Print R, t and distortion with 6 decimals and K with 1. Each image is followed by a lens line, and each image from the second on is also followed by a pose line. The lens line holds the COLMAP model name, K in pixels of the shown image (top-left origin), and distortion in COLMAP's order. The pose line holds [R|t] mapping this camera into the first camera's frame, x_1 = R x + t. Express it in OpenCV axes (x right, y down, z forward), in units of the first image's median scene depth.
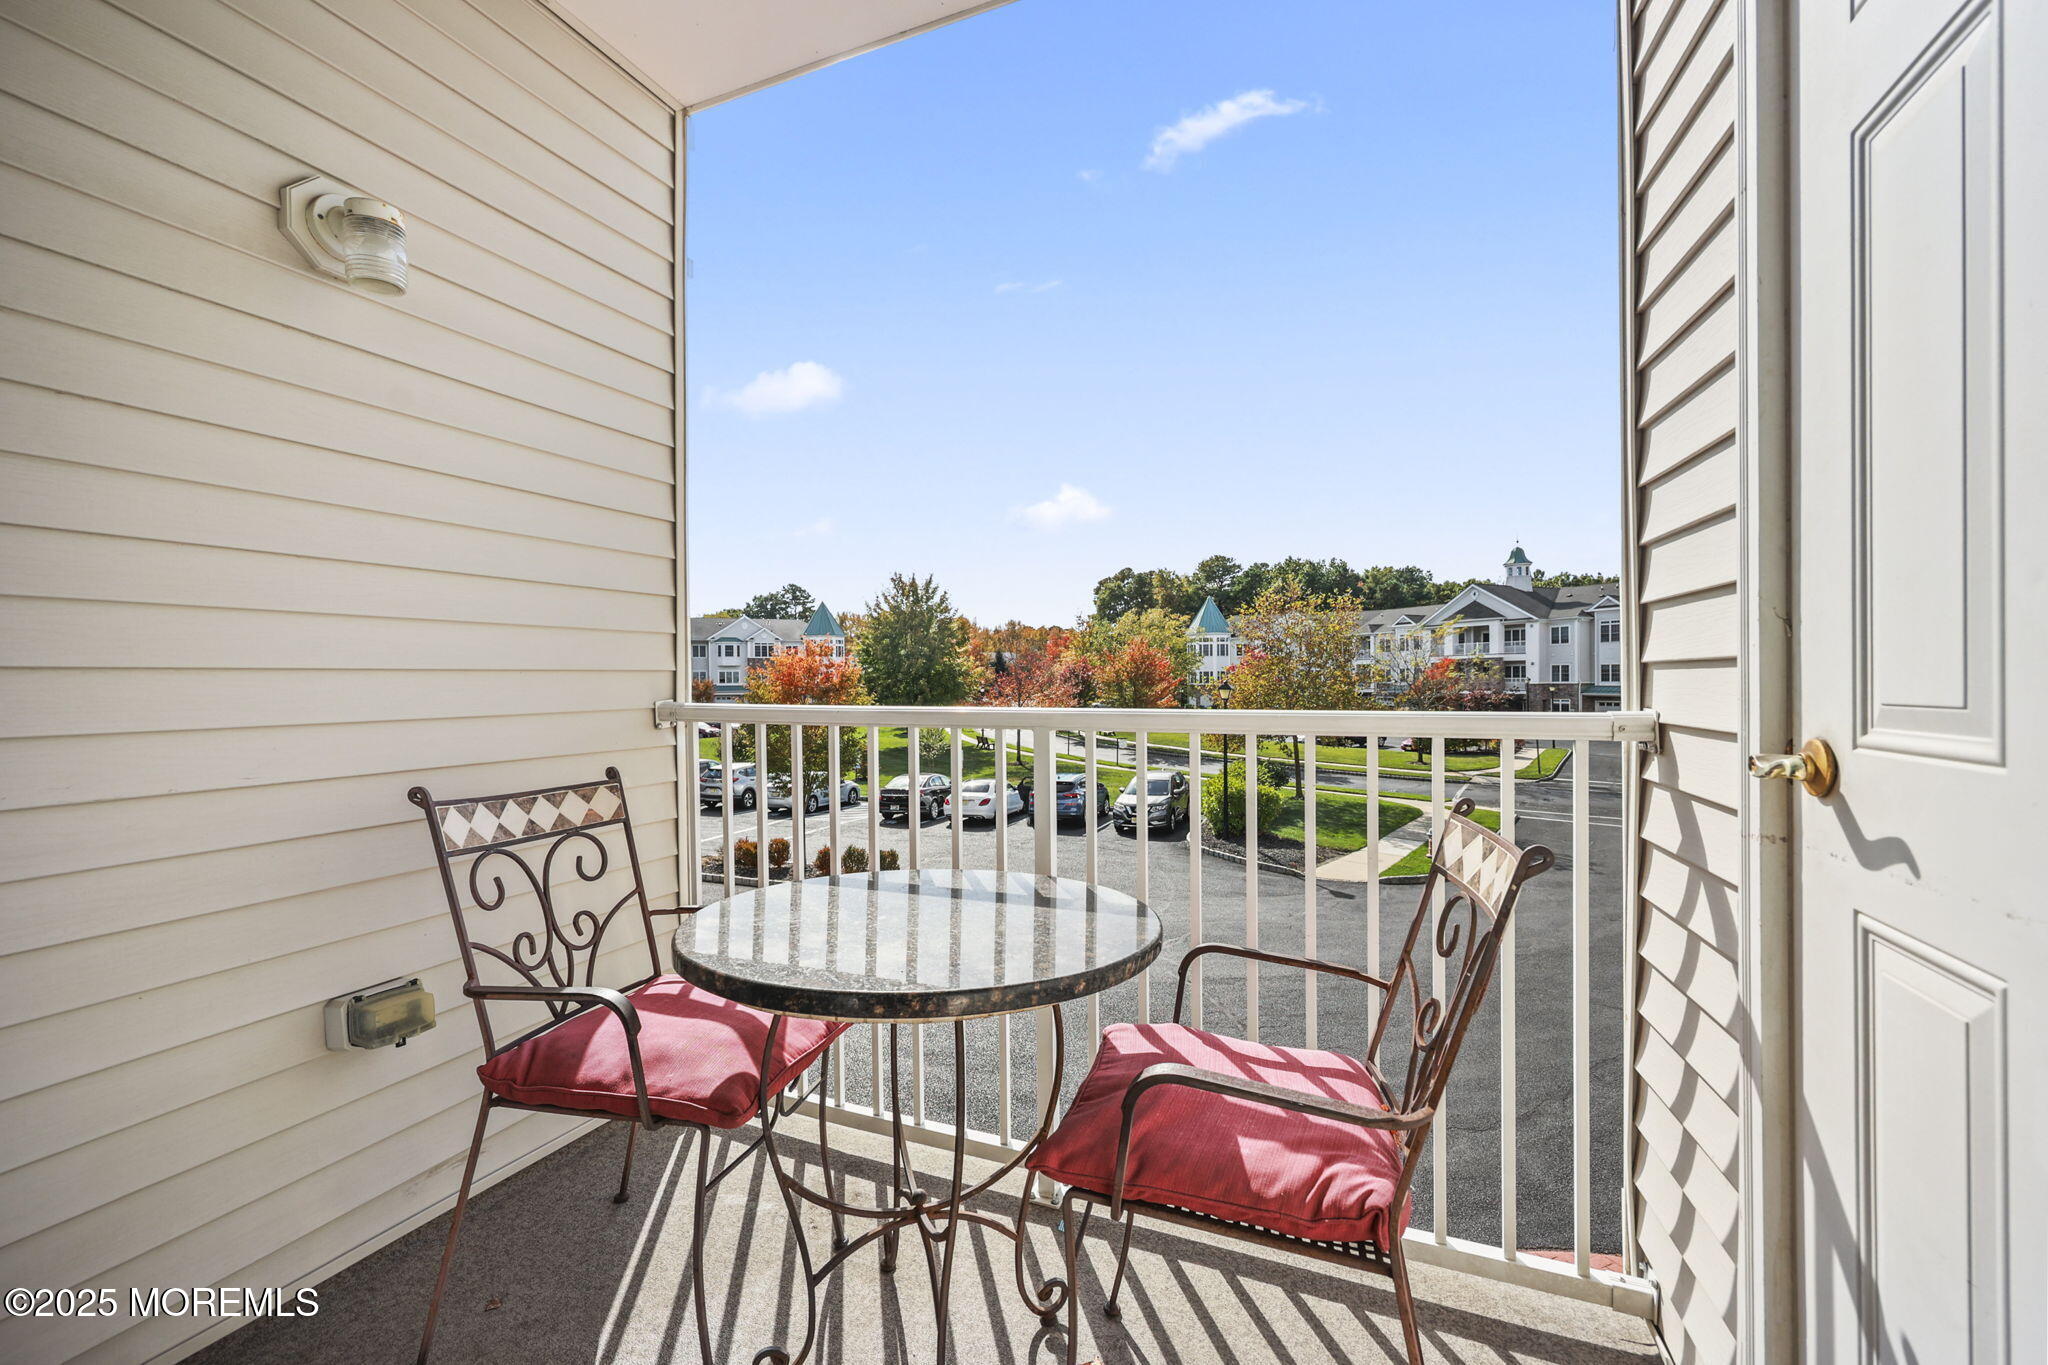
lens RADIAL K [[831.9, 0, 1026.0], [0, 831.9, 675.9], [0, 0, 1]] dist [0.000591, 0.000184]
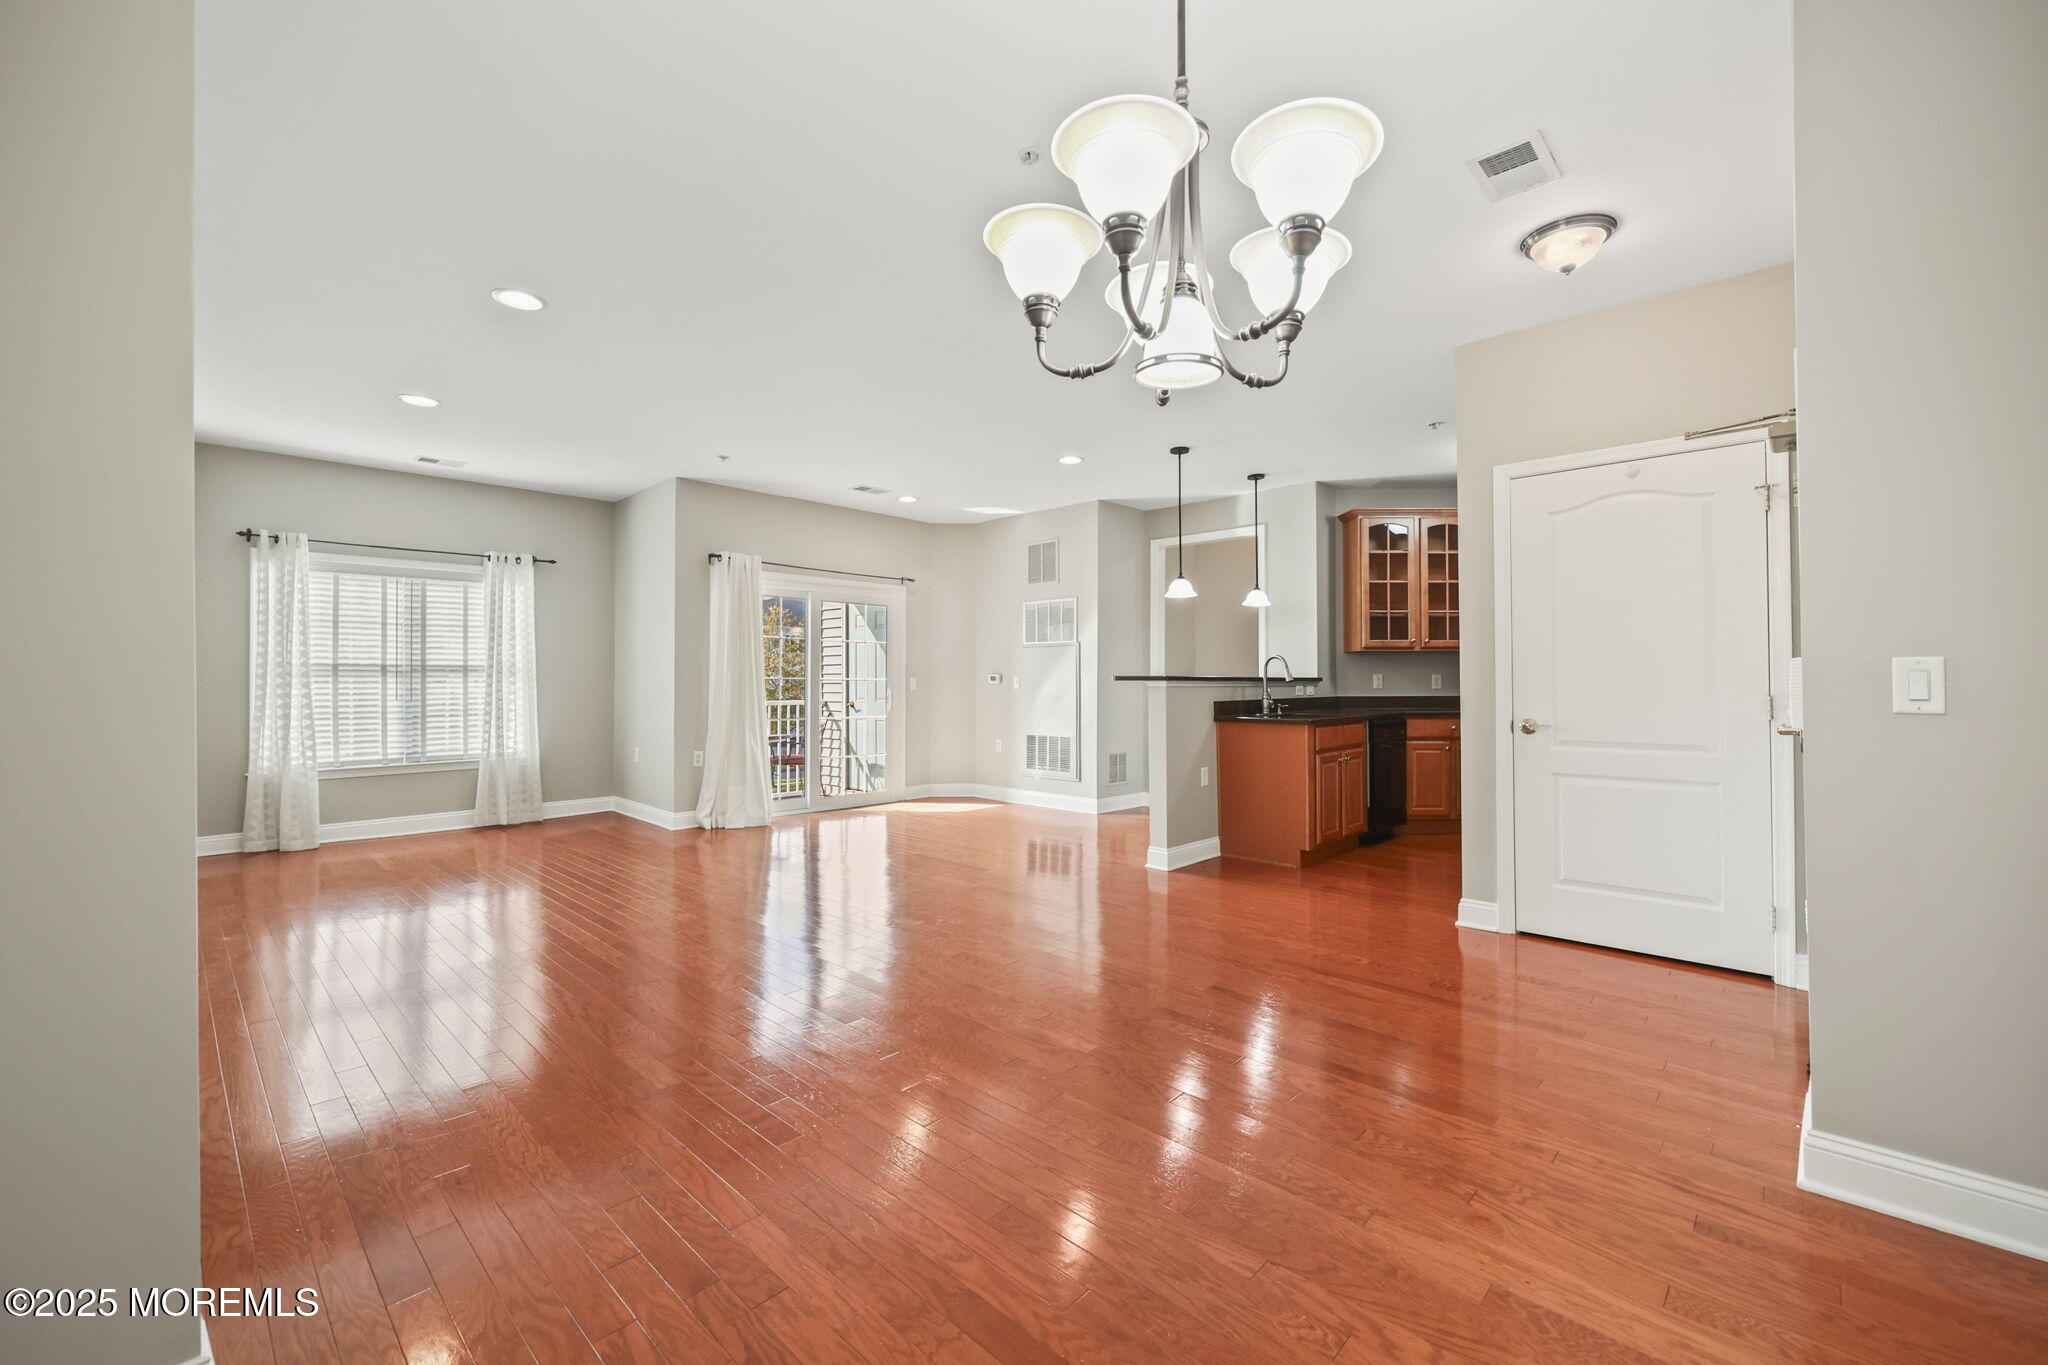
lens RADIAL K [[831.9, 0, 1026.0], [0, 831.9, 675.9], [0, 0, 1]] dist [0.000591, 0.000184]
pose [[0.366281, 0.012177, 0.930425, -0.152935], [-0.004329, 0.999926, -0.011382, -0.002470], [-0.930494, 0.000141, 0.366306, -0.092512]]
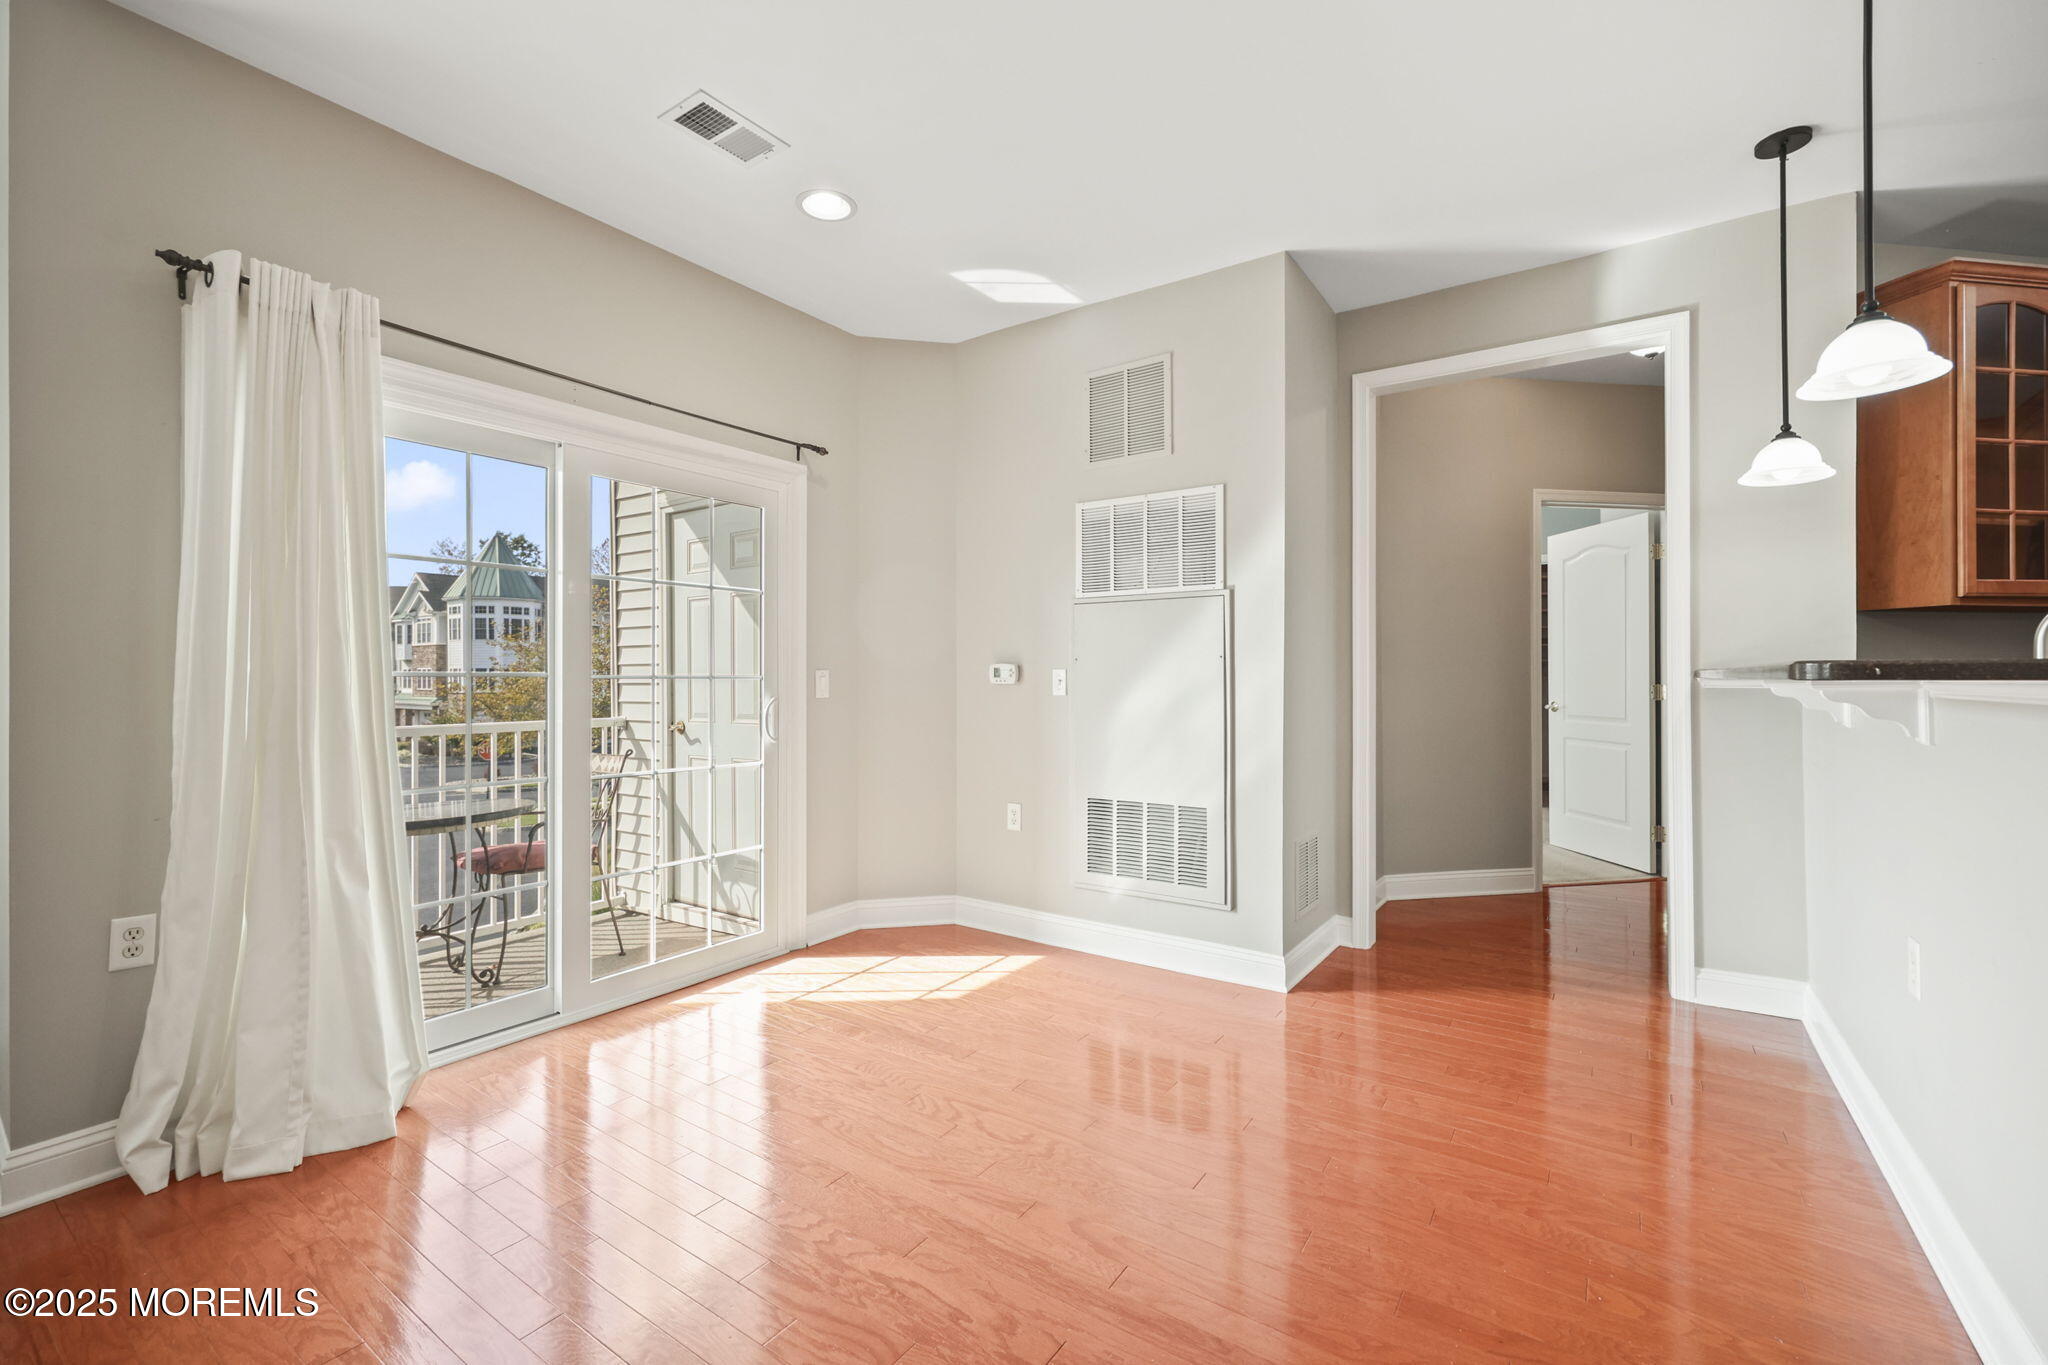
lens RADIAL K [[863.7, 0, 1027.2], [0, 863.7, 679.0], [0, 0, 1]] dist [0.004785, 0.000216]
pose [[0.206731, 0.003797, 0.978391, -0.071033], [-0.001684, 0.999992, -0.003525, -0.003034], [-0.978396, -0.000919, 0.206736, -0.039736]]
